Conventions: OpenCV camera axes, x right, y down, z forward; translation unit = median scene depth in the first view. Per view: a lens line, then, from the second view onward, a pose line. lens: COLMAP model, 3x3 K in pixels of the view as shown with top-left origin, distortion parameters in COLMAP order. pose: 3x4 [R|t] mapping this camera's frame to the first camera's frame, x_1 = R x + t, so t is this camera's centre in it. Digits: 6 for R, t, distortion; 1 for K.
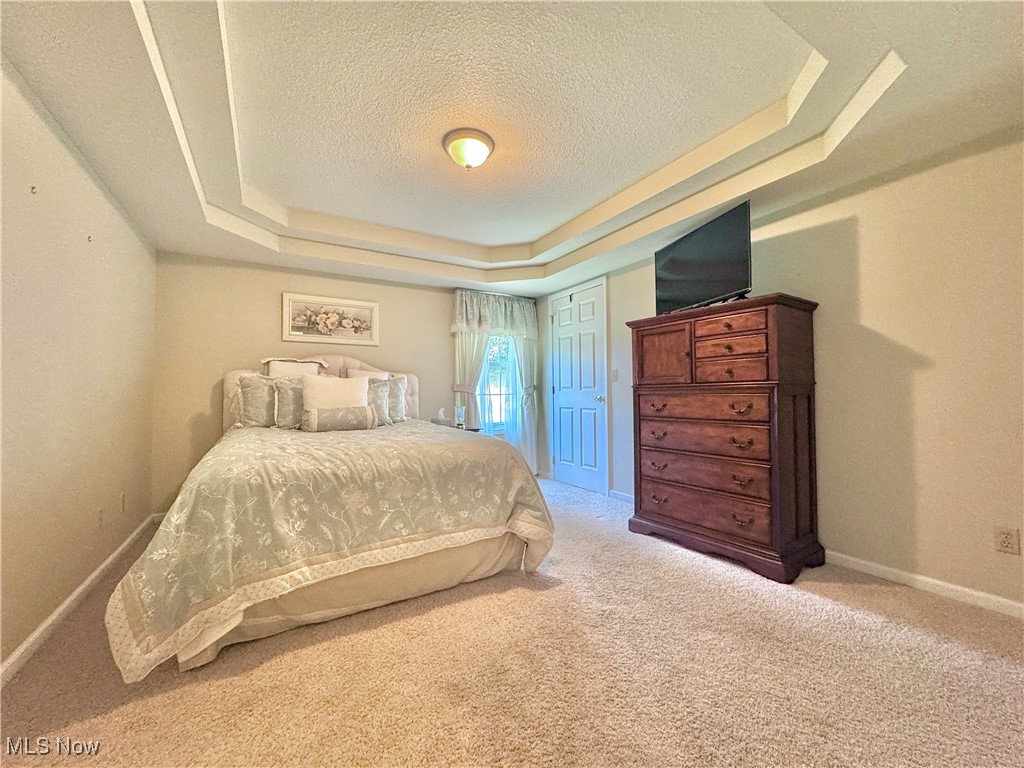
lens RADIAL K [[425.6, 0, 512.0], [0, 425.6, 384.0], [0, 0, 1]] dist [-0.001479, -0.000142]
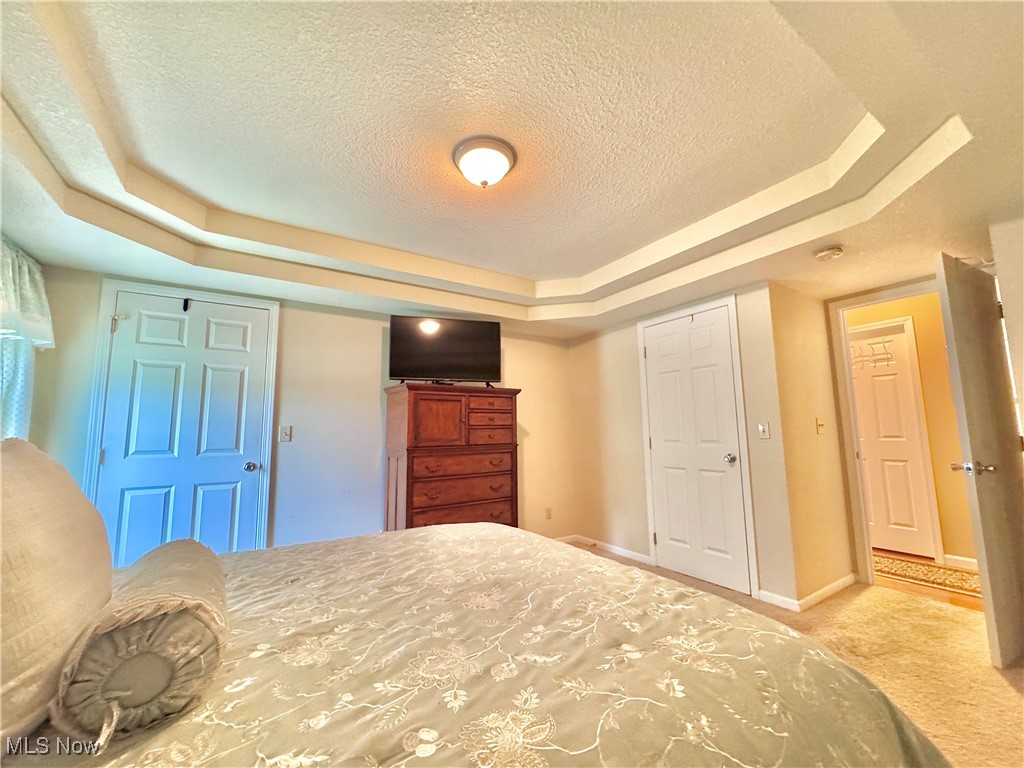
lens RADIAL K [[425.6, 0, 512.0], [0, 425.6, 384.0], [0, 0, 1]] dist [-0.001479, -0.000142]
pose [[-0.063126, 0.122777, 0.990425, -0.769218], [-0.011602, 0.992247, -0.123742, -0.025720], [-0.997938, -0.019302, -0.061212, 0.880473]]
